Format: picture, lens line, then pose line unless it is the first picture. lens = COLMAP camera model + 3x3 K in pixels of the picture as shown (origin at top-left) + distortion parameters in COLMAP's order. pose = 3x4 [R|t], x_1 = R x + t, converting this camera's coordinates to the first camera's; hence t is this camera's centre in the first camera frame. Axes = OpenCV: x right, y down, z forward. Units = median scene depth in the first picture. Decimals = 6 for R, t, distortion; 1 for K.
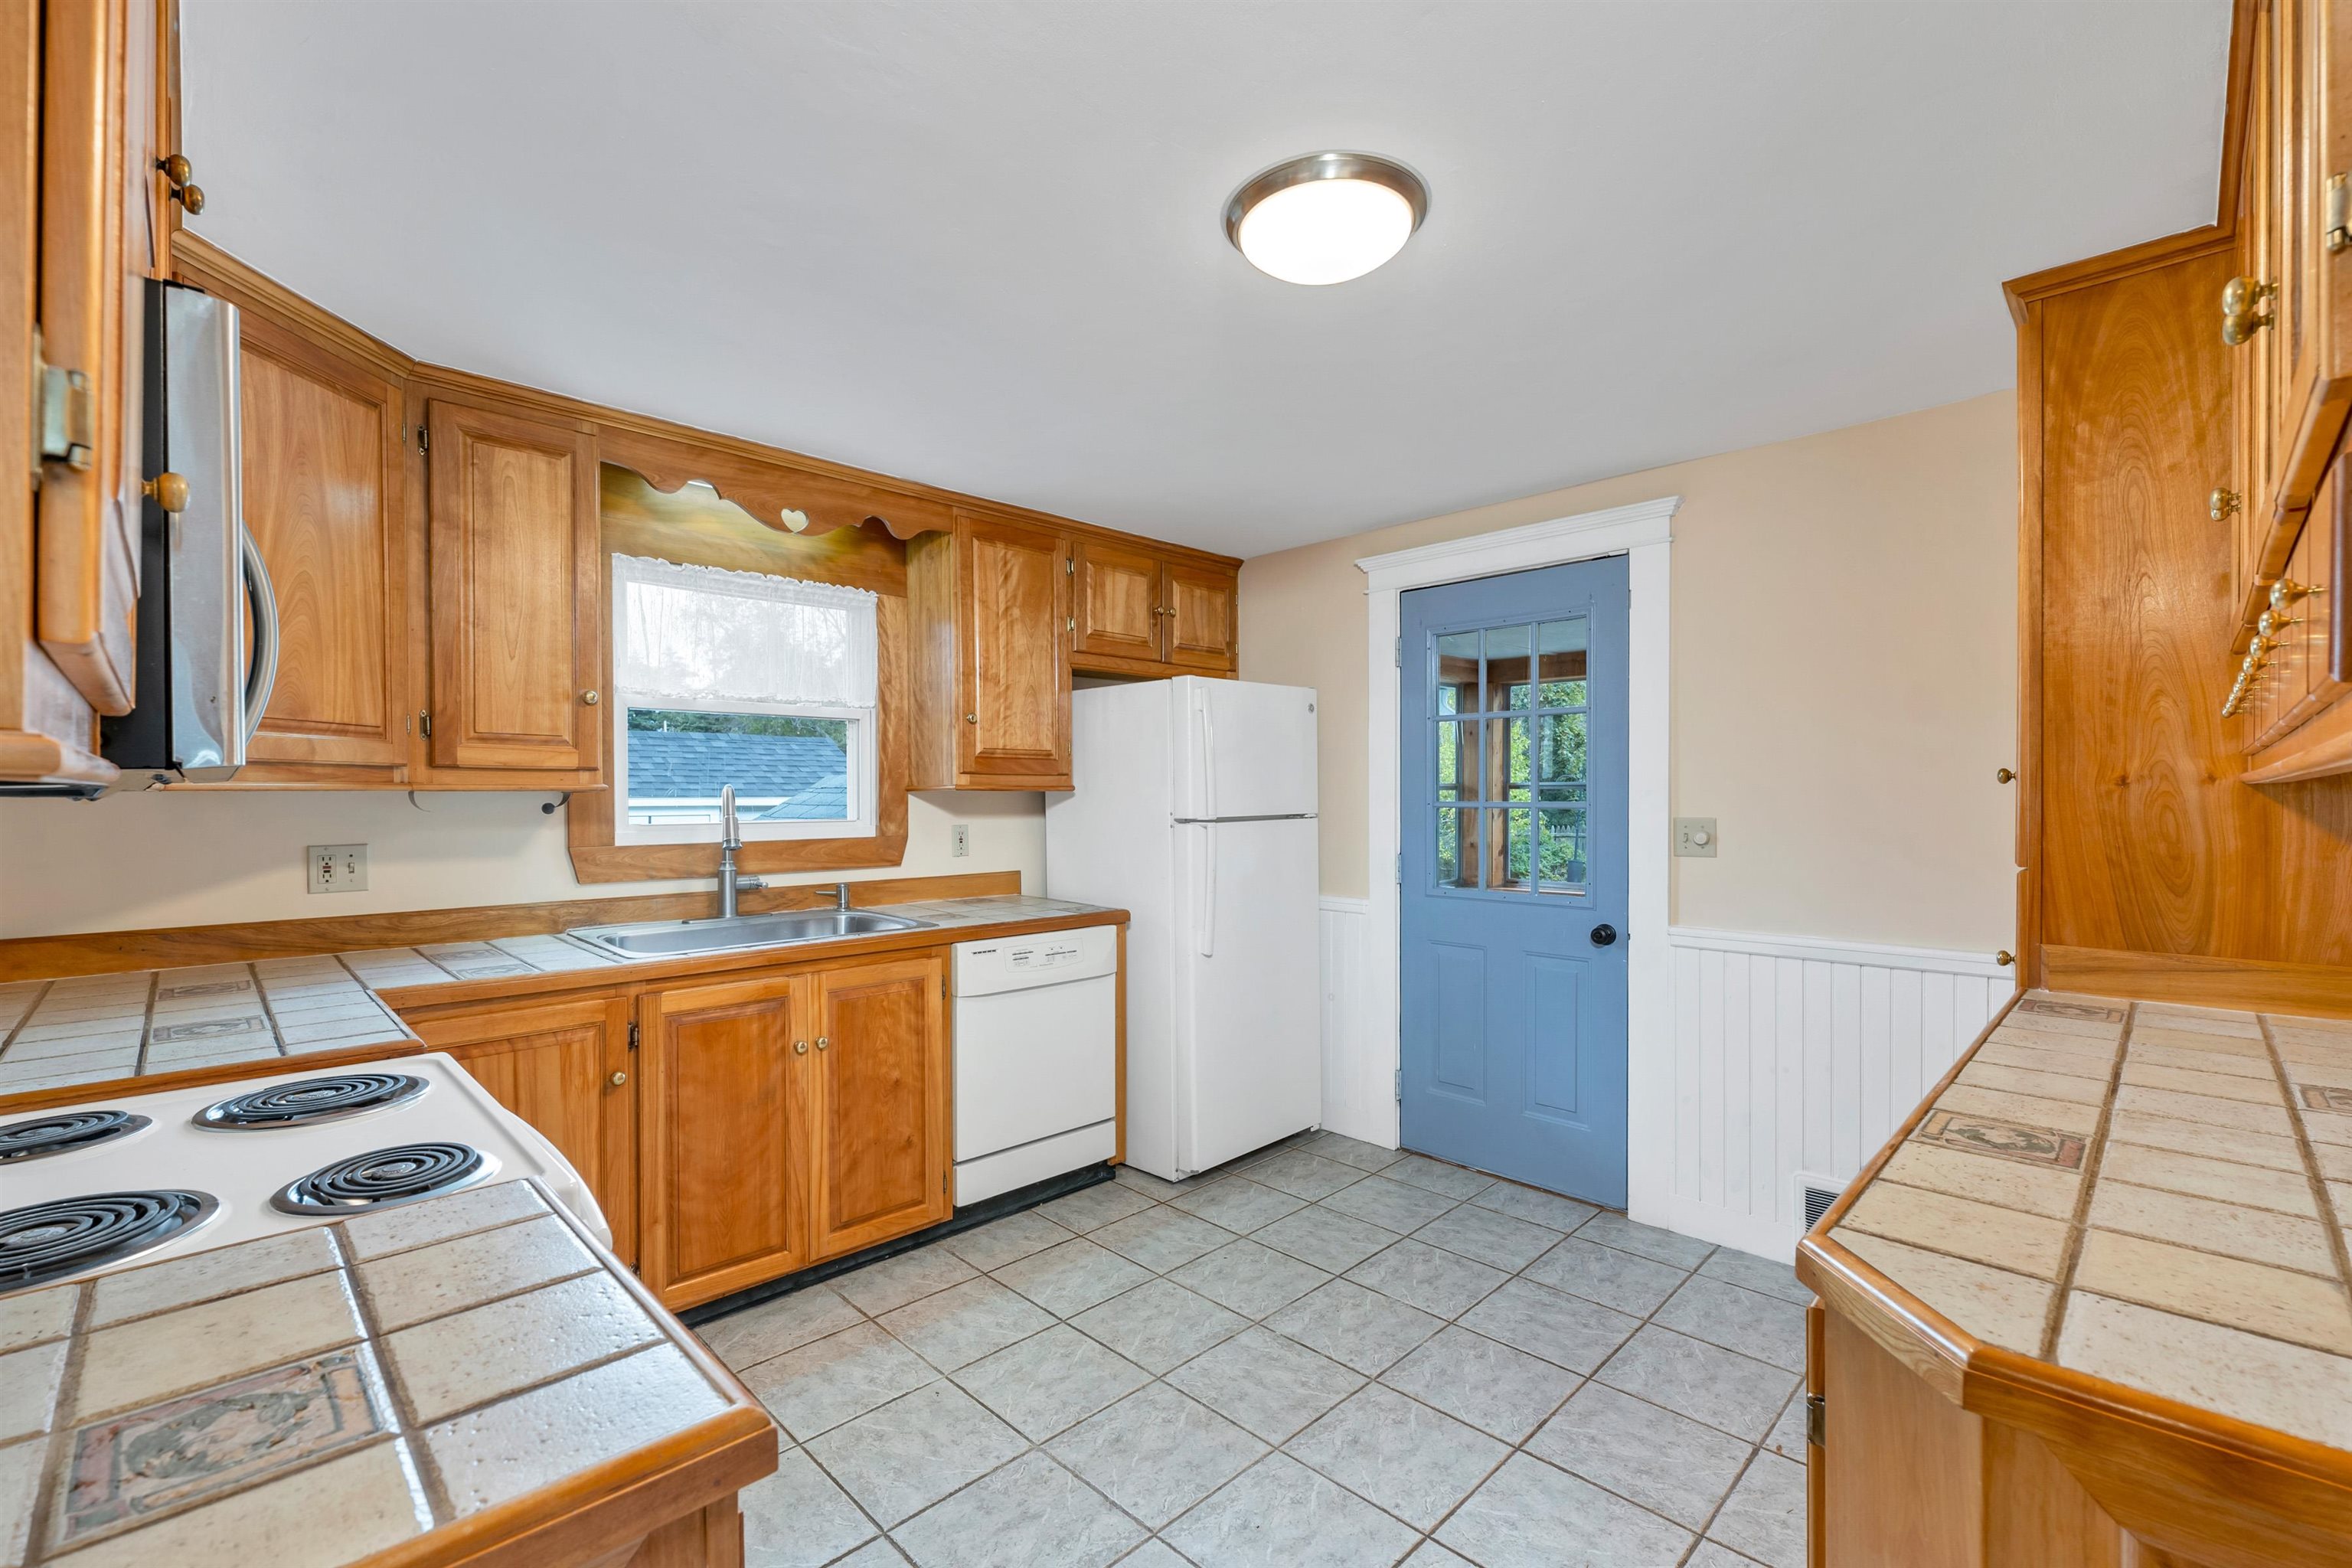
lens RADIAL K [[988.6, 0, 1190.5], [0, 988.6, 805.3], [0, 0, 1]] dist [-0.002772, -0.000674]
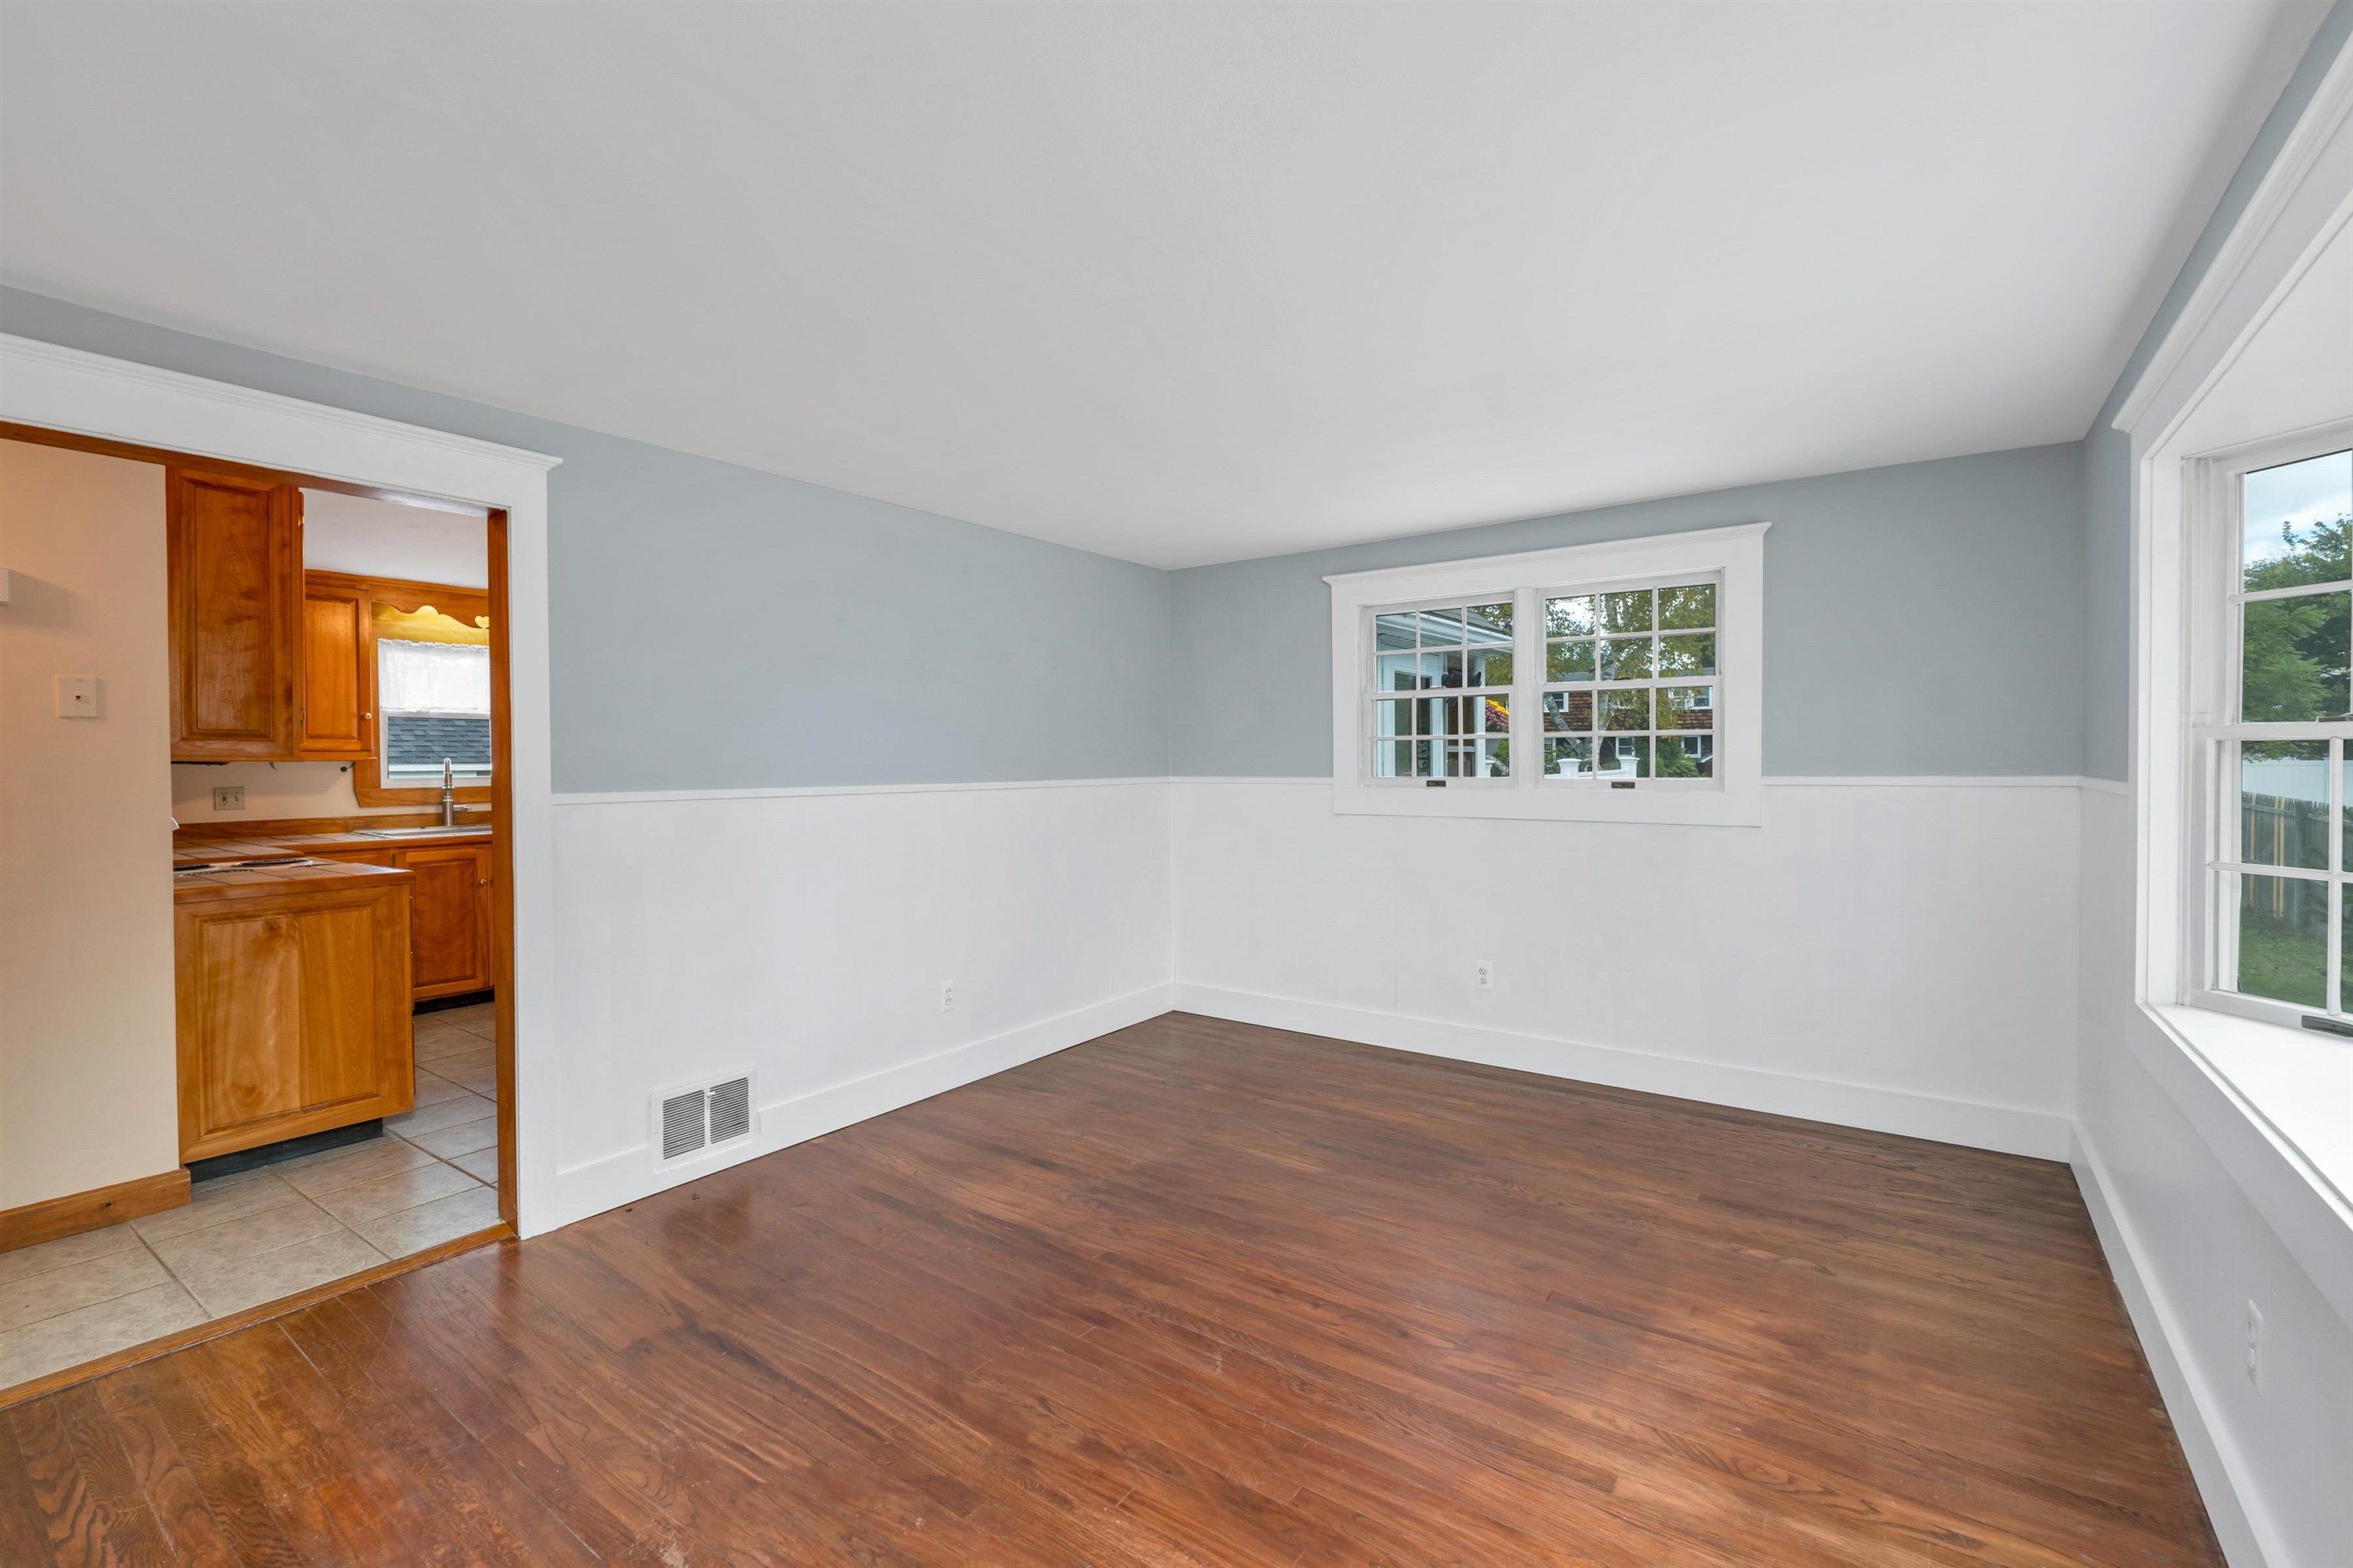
lens RADIAL K [[989.1, 0, 1233.6], [0, 989.1, 772.8], [0, 0, 1]] dist [-0.002772, -0.000674]
pose [[0.982118, -0.006850, 0.188143, 0.723924], [0.006174, 0.999972, 0.004177, 0.012255], [-0.188167, -0.002941, 0.982133, -1.263609]]
